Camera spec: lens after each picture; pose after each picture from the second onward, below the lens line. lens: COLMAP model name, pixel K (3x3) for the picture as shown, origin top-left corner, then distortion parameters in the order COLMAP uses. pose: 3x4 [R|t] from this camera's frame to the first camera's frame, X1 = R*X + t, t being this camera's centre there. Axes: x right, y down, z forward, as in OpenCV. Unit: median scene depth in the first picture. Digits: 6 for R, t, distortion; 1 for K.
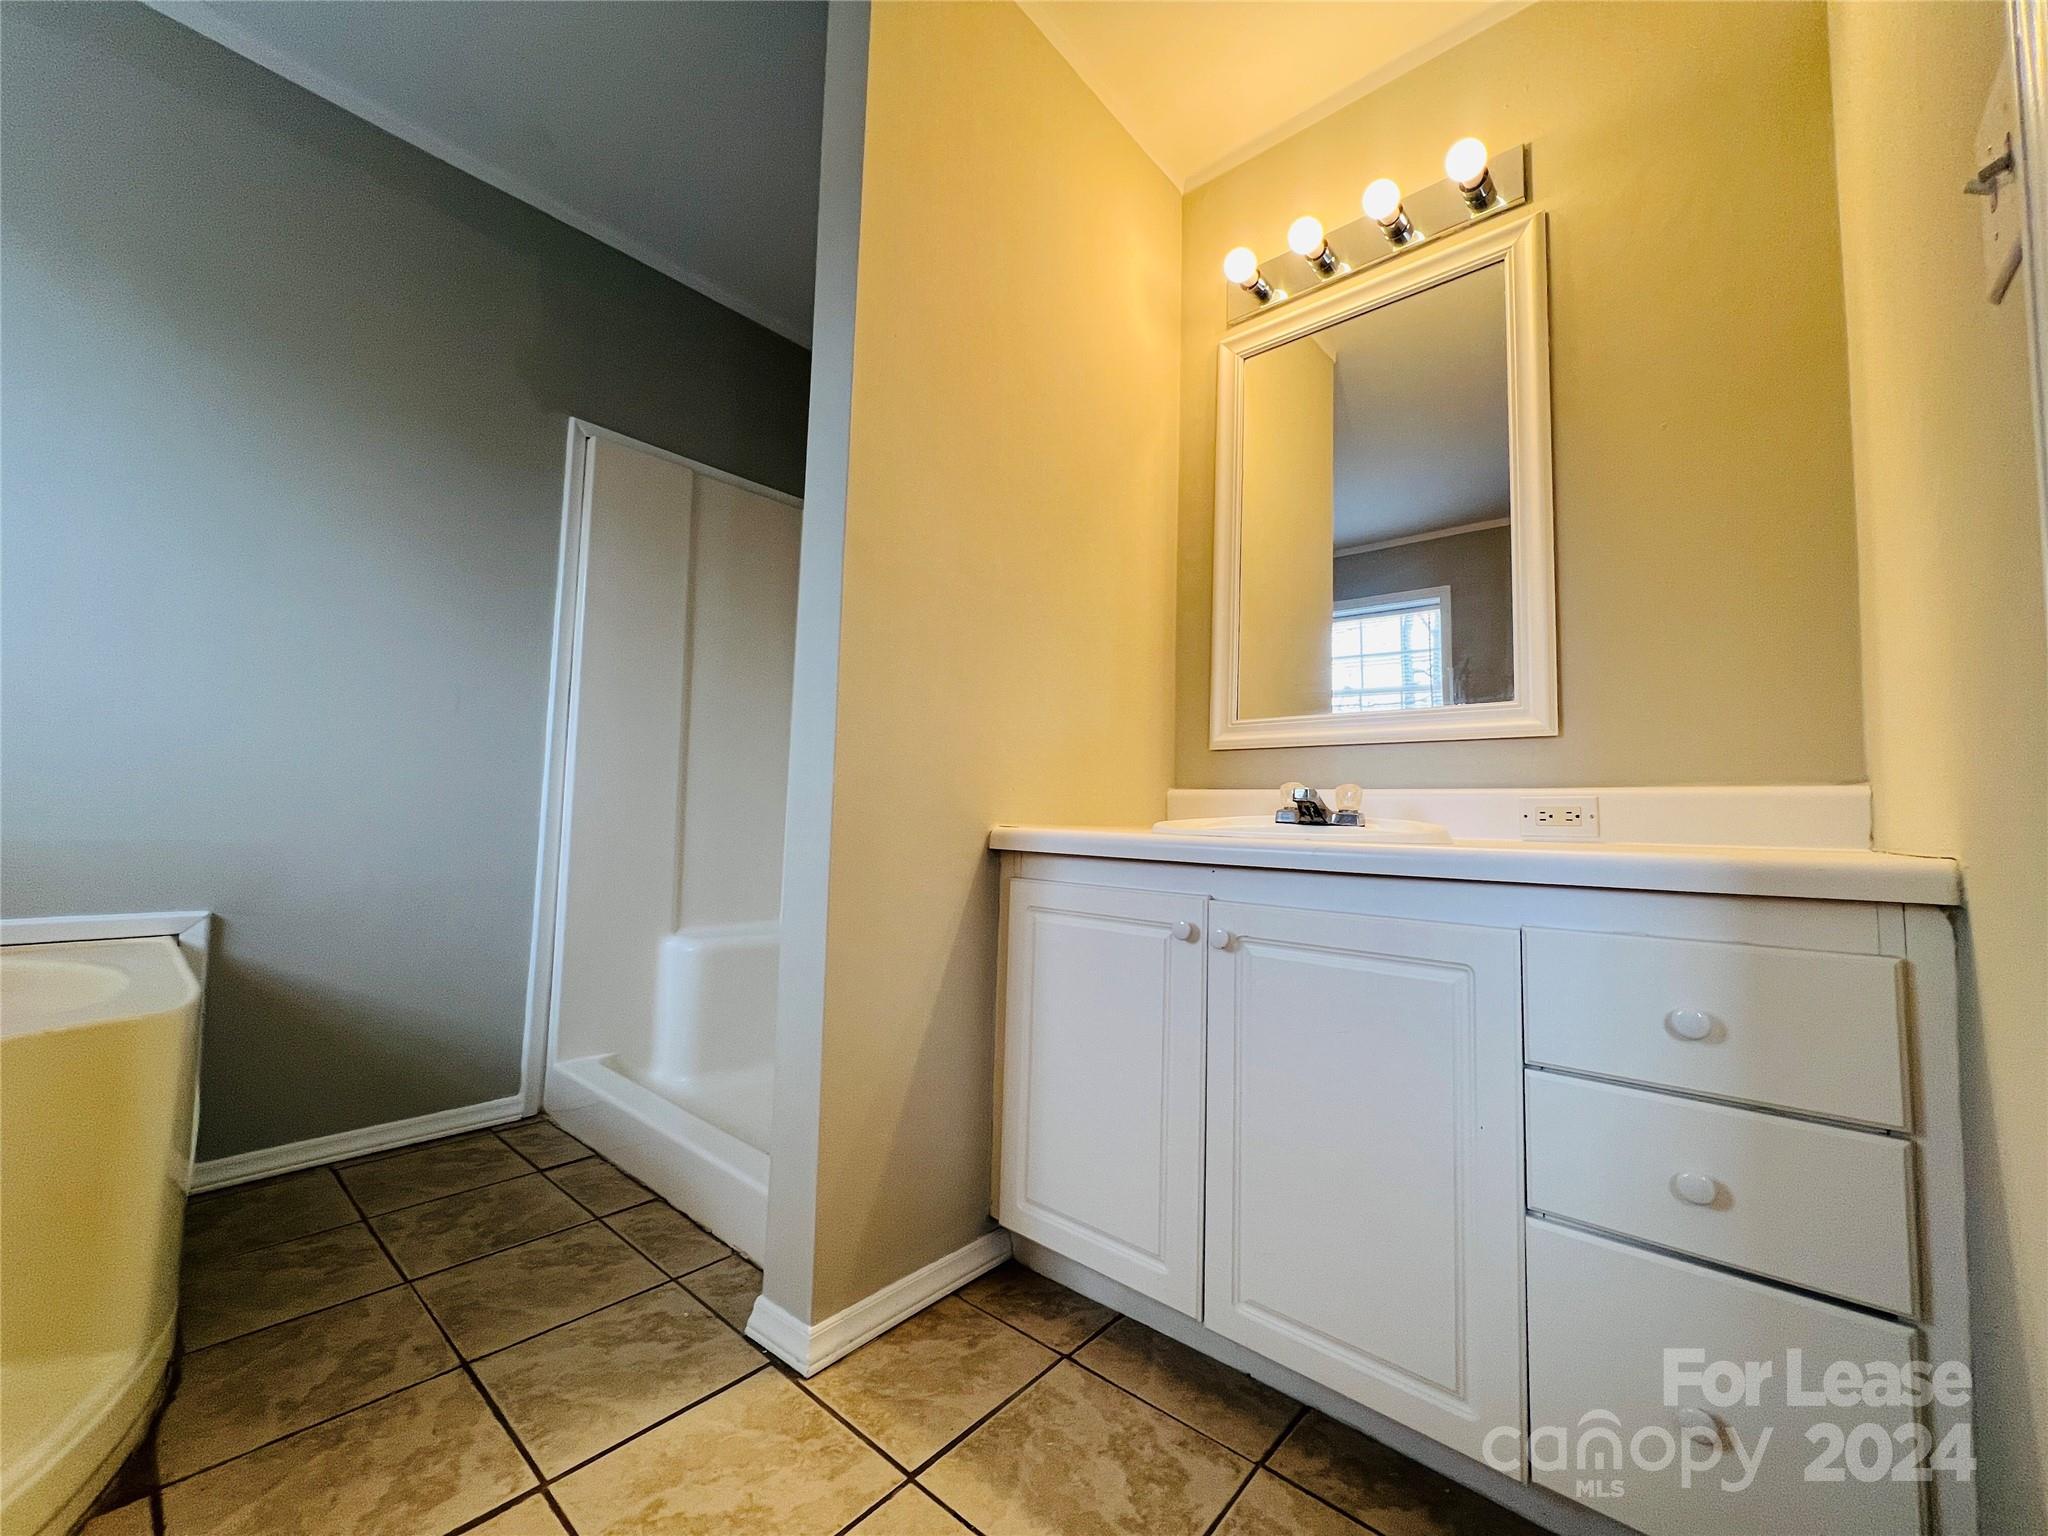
lens RADIAL K [[821.5, 0, 1017.5], [0, 821.5, 770.7], [0, 0, 1]] dist [0.007439, -0.000238]
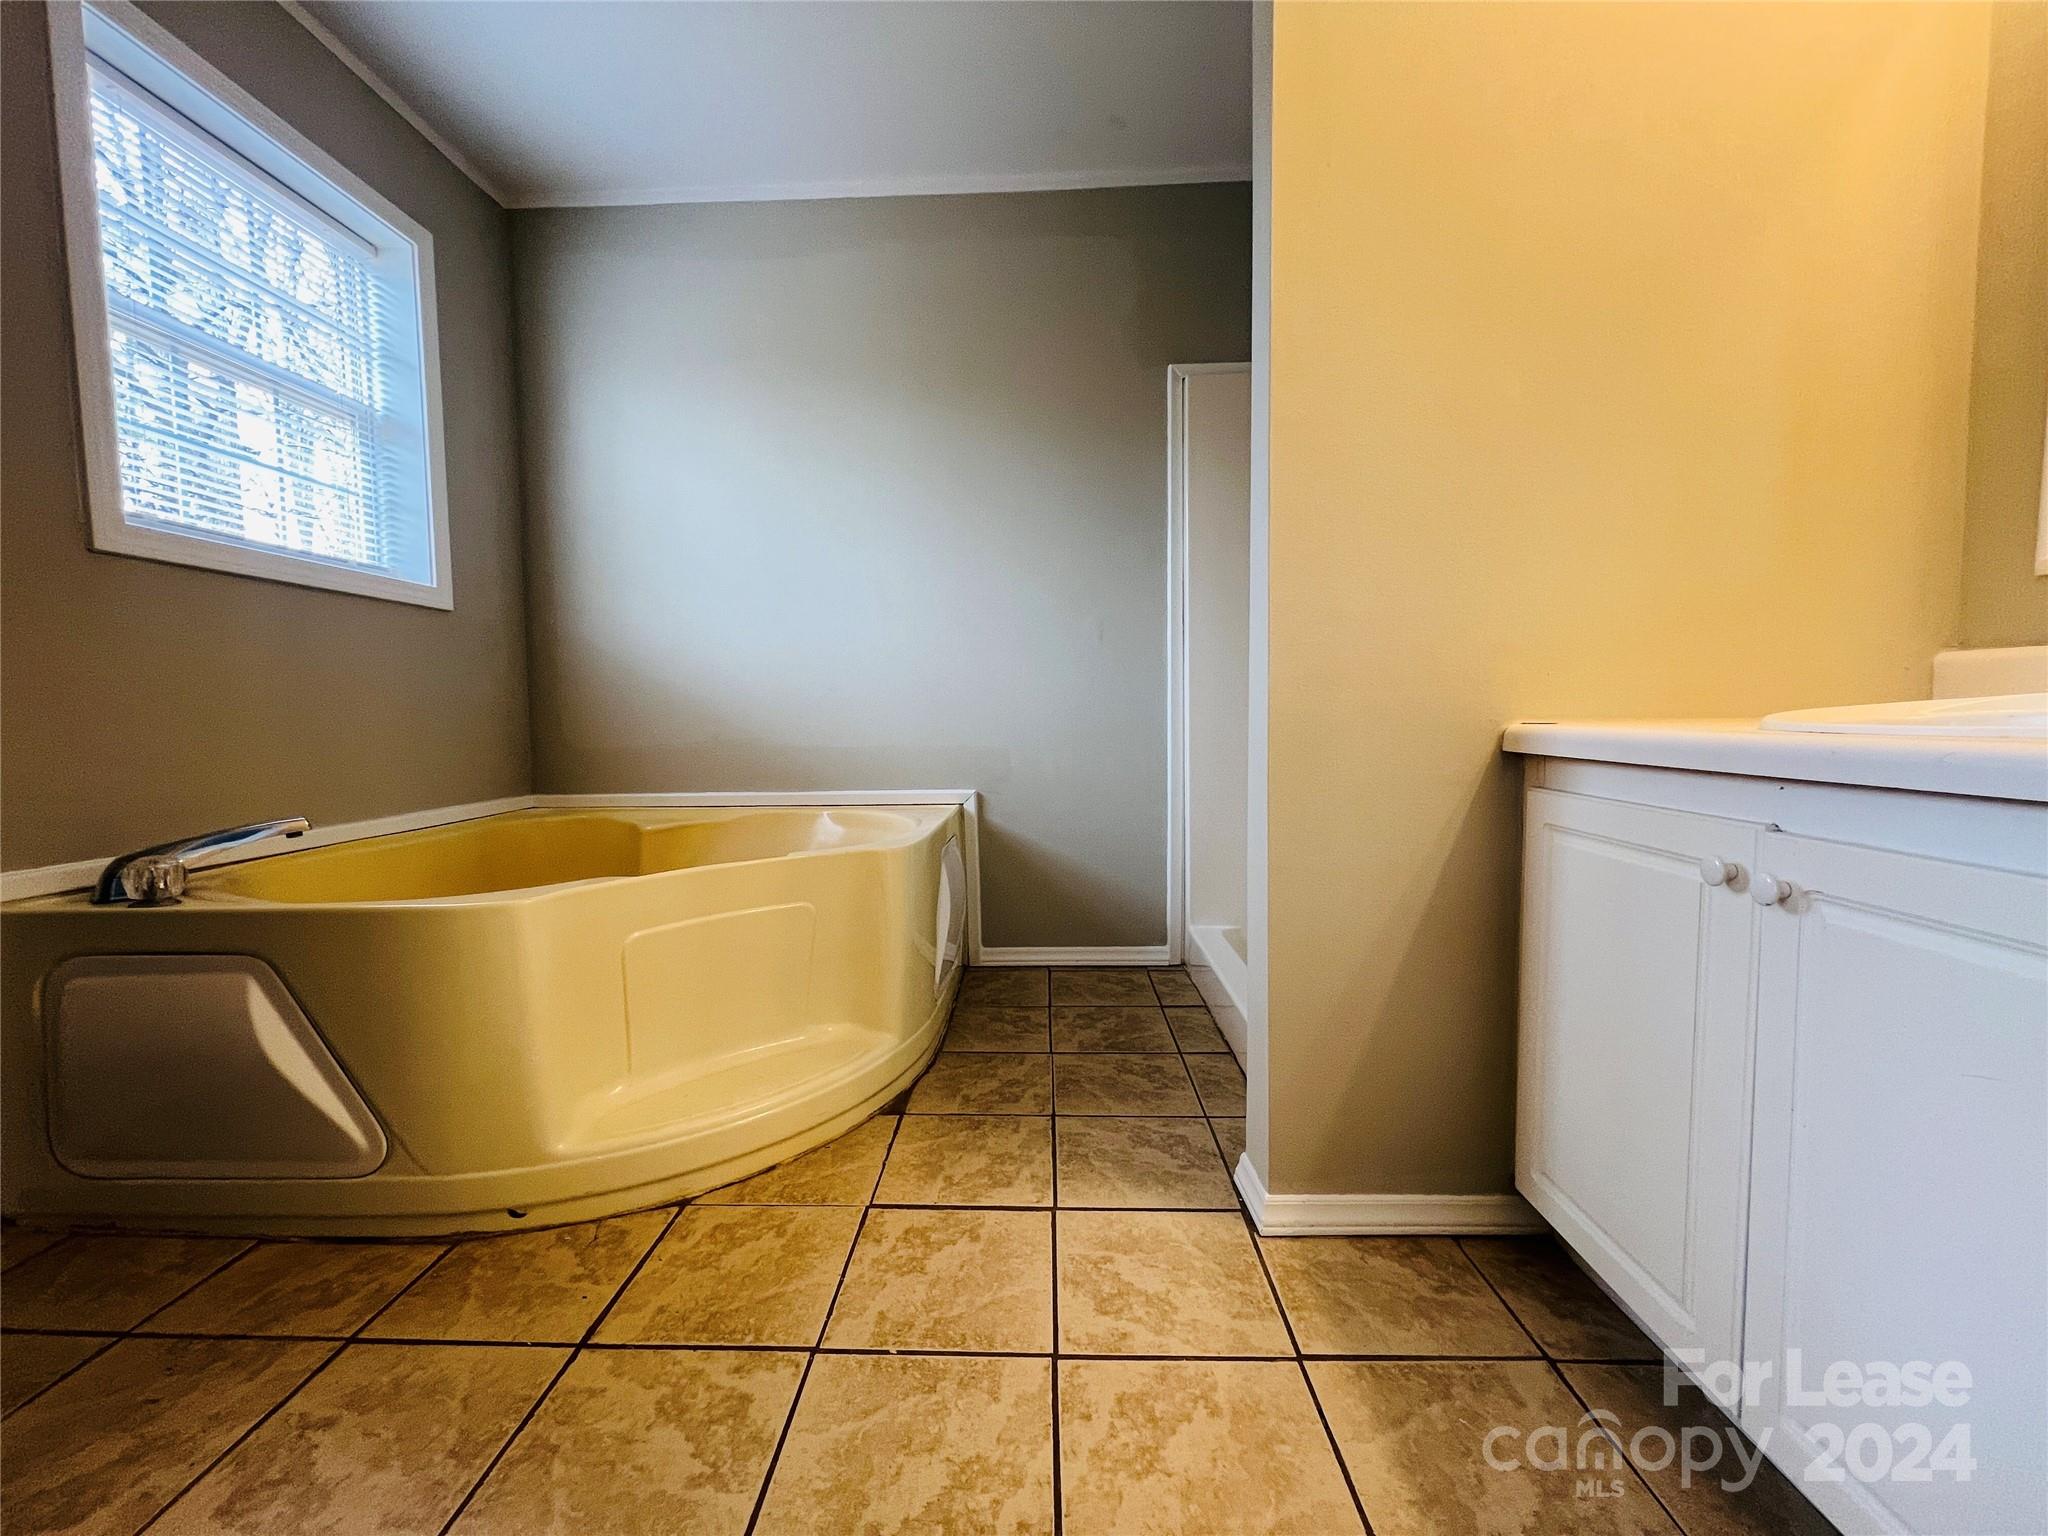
lens RADIAL K [[821.5, 0, 1026.4], [0, 821.5, 770.5], [0, 0, 1]] dist [0.007439, -0.000238]
pose [[0.640490, 0.018851, -0.767735, 0.334353], [0.076610, 0.993144, 0.088299, 0.005723], [0.764135, -0.115371, 0.634655, 0.129957]]
